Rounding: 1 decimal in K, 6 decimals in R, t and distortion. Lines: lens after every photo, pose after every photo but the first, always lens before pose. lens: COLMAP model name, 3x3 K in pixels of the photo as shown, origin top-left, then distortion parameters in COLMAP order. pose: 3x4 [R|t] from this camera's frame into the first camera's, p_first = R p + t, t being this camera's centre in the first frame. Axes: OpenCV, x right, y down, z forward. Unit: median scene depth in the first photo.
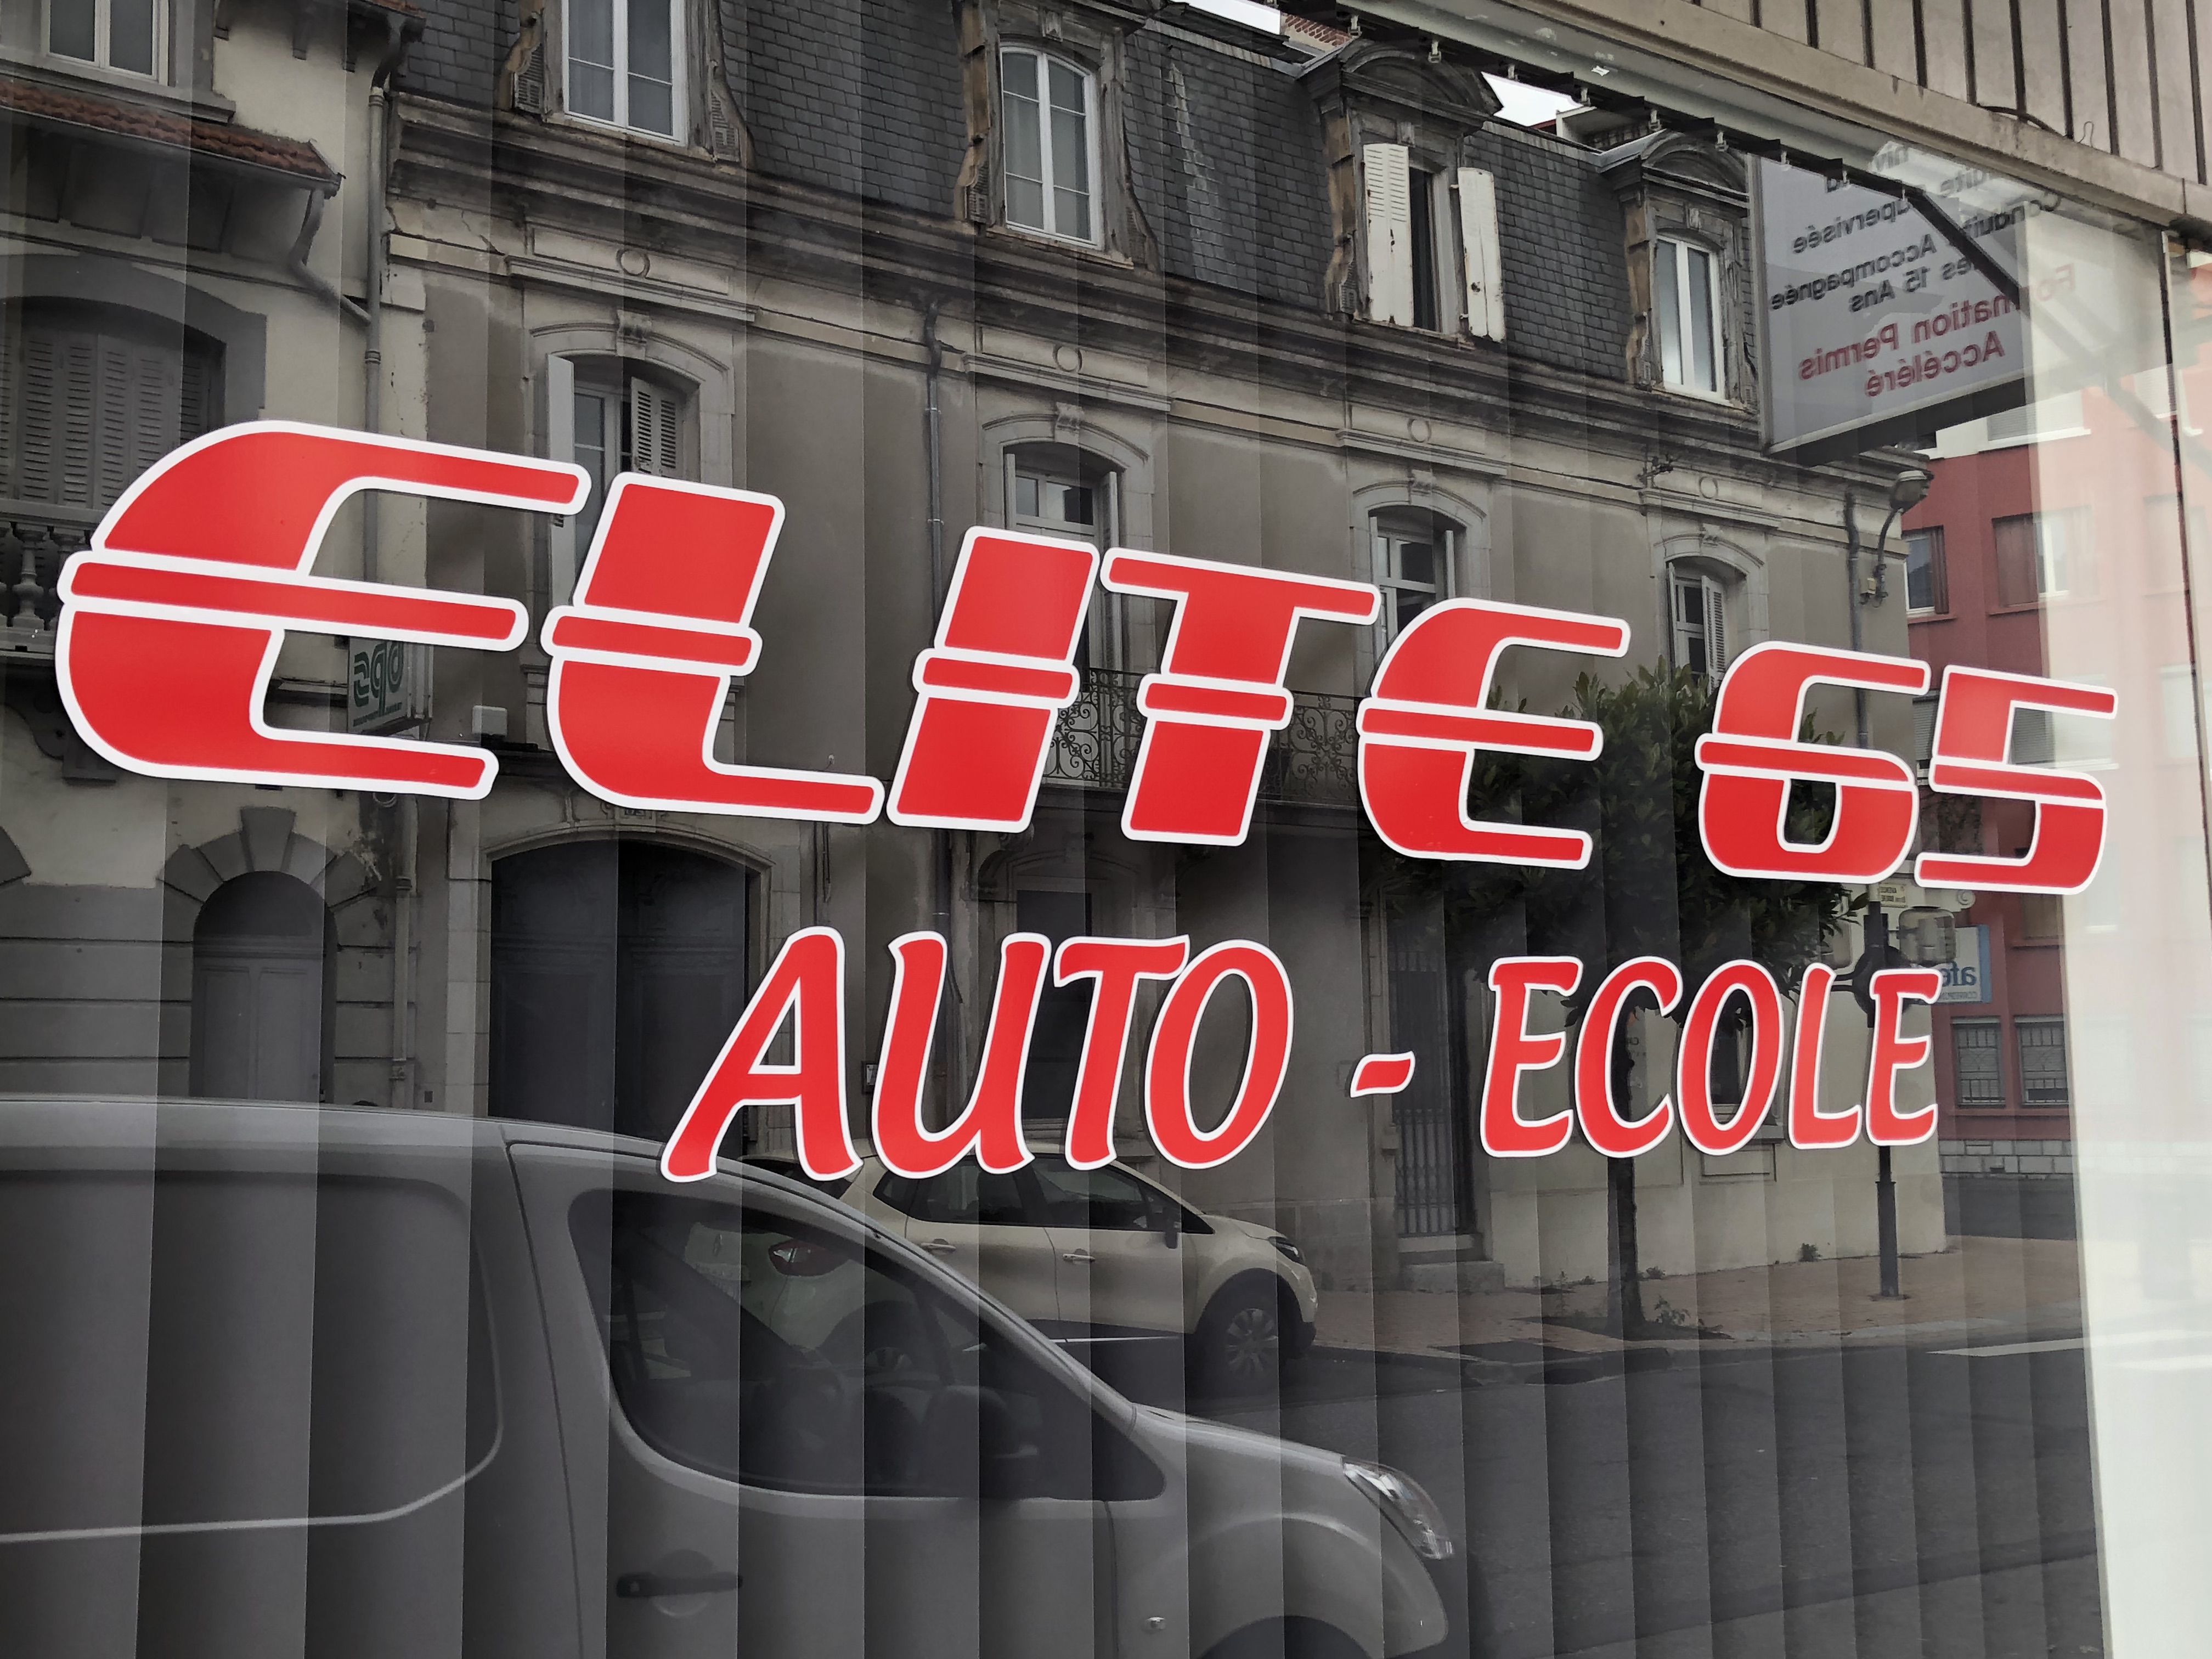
lens RADIAL K [[2209.8, 0, 1106.0], [0, 2209.8, 829.5], [0, 0, 1]] dist [0.097522, -0.004664]
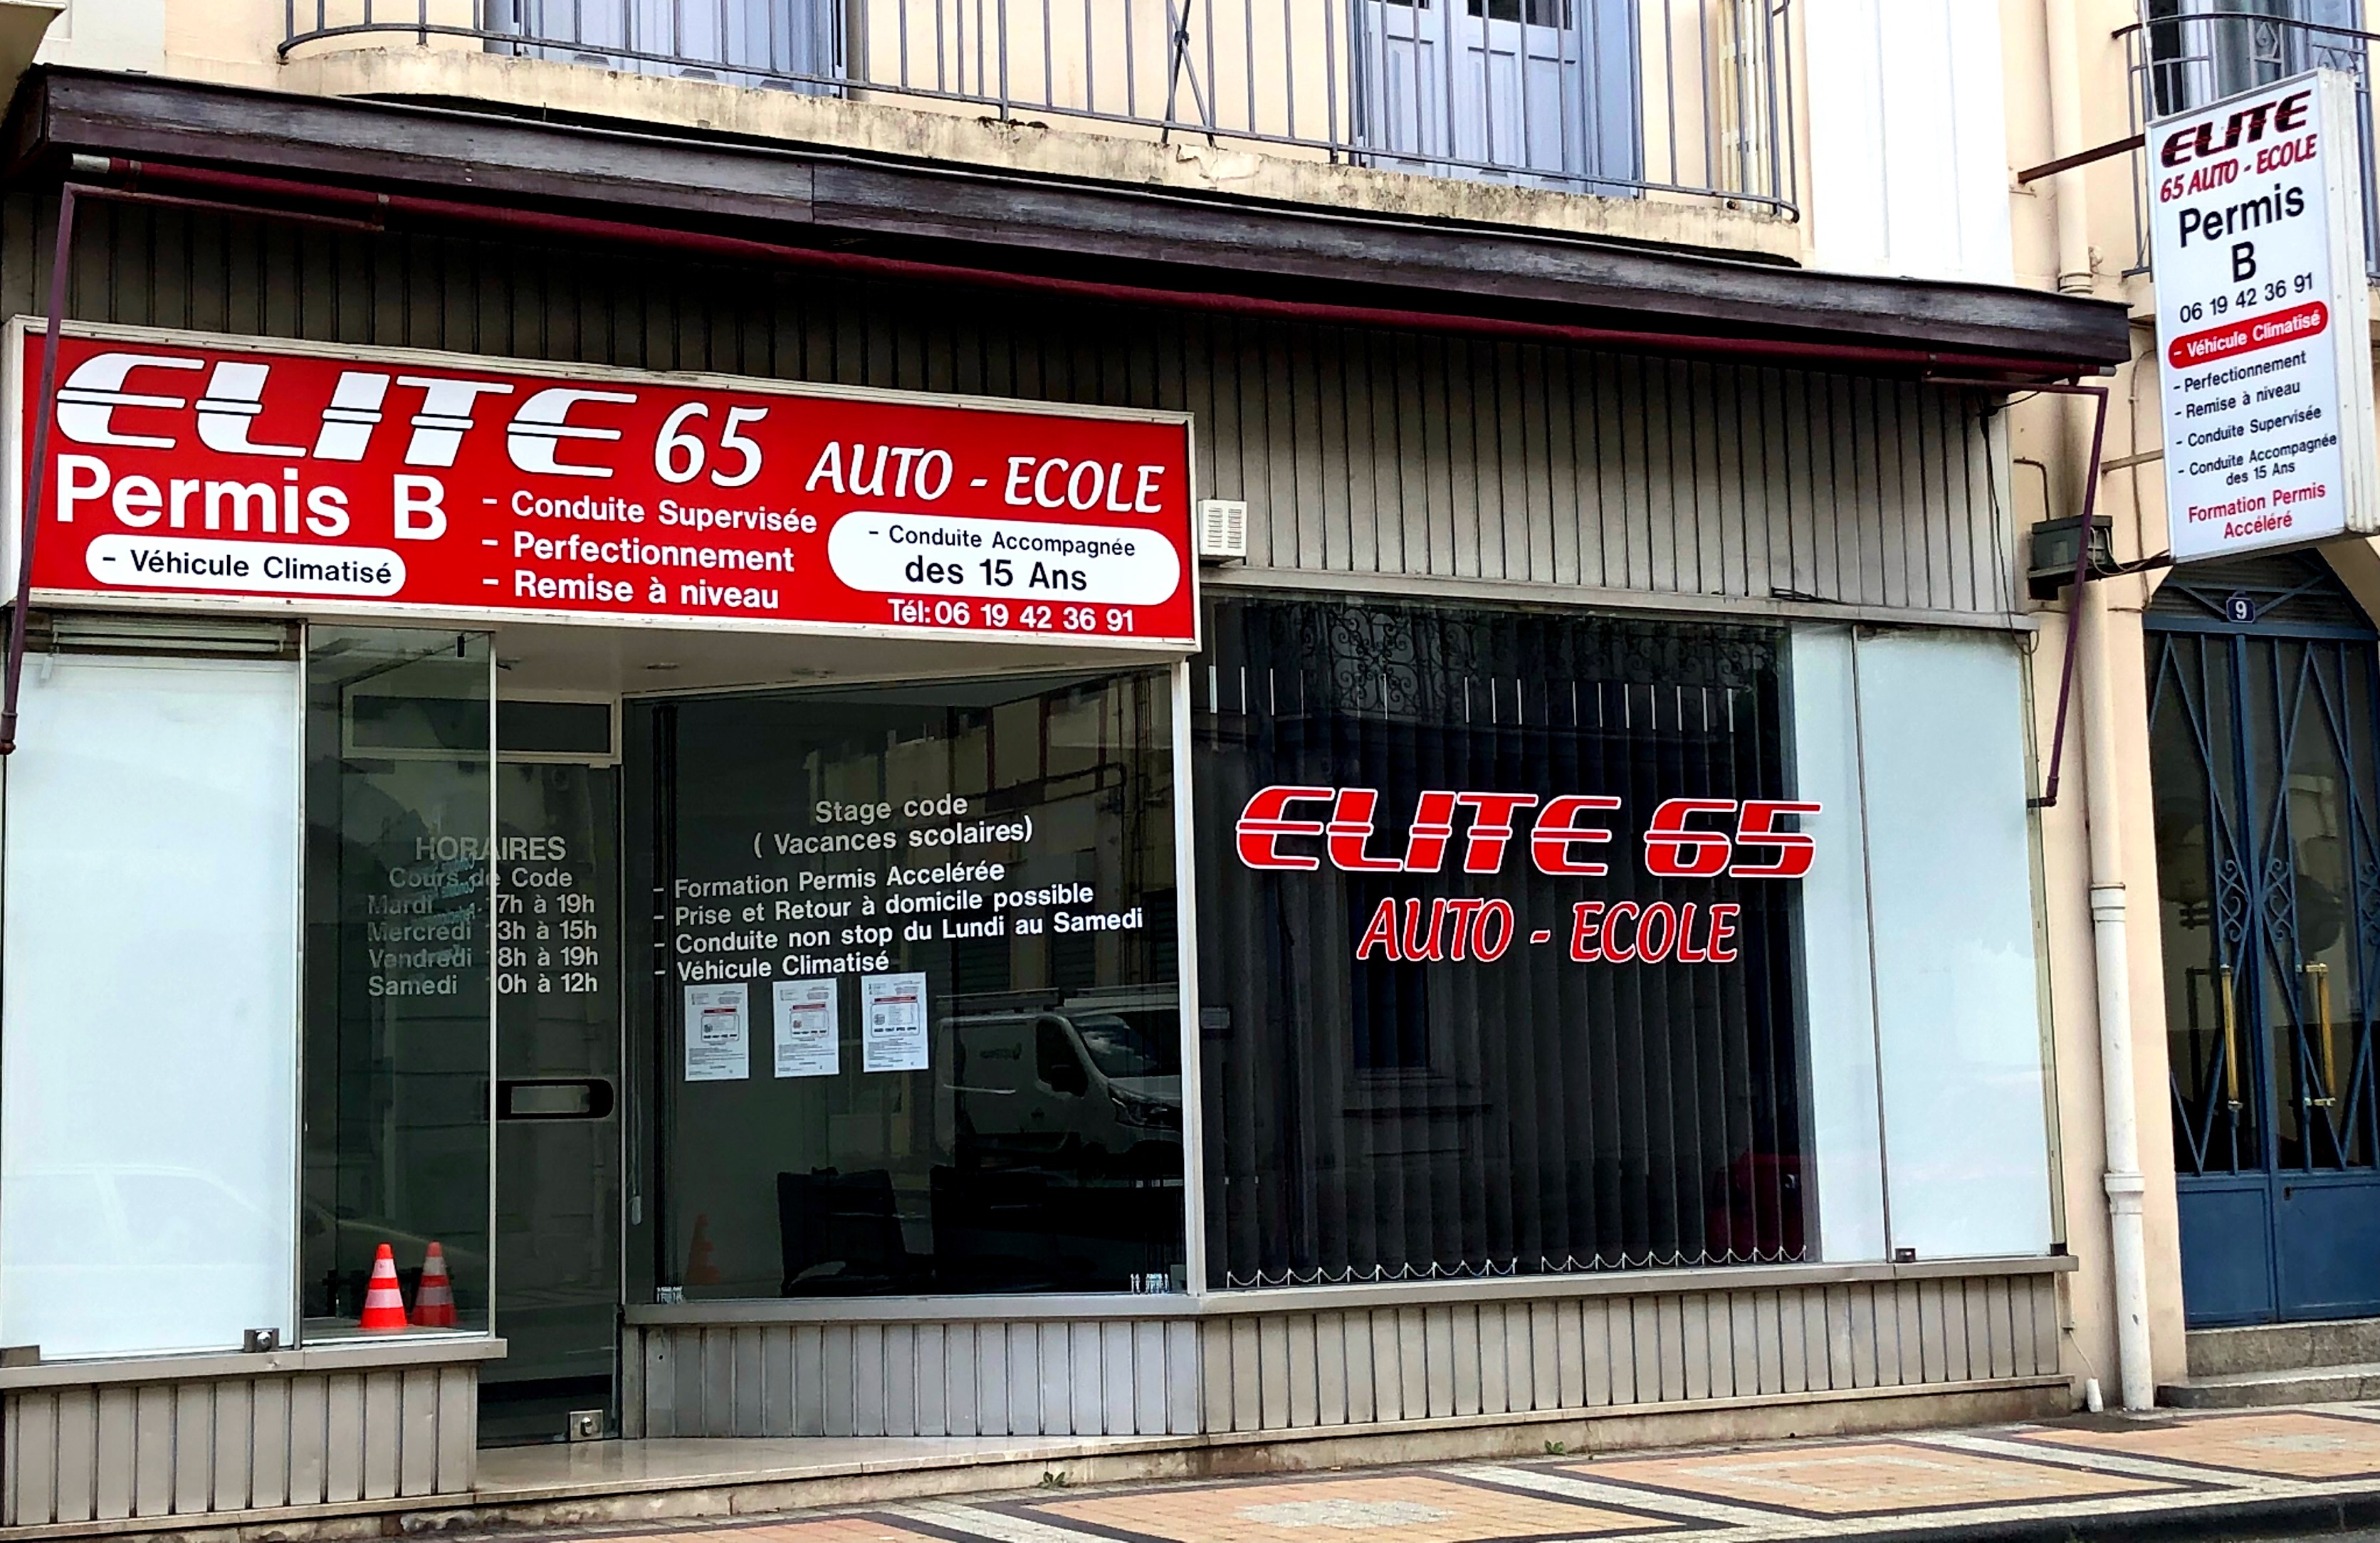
lens RADIAL K [[3802.7, 0, 1186.1], [0, 3802.7, 651.3], [0, 0, 1]] dist [0.182118, -0.126285]
pose [[0.997916, -0.013263, -0.063154, -0.046517], [0.013344, 0.999911, 0.000859, -0.353103], [0.063137, -0.001700, 0.998003, -5.047666]]
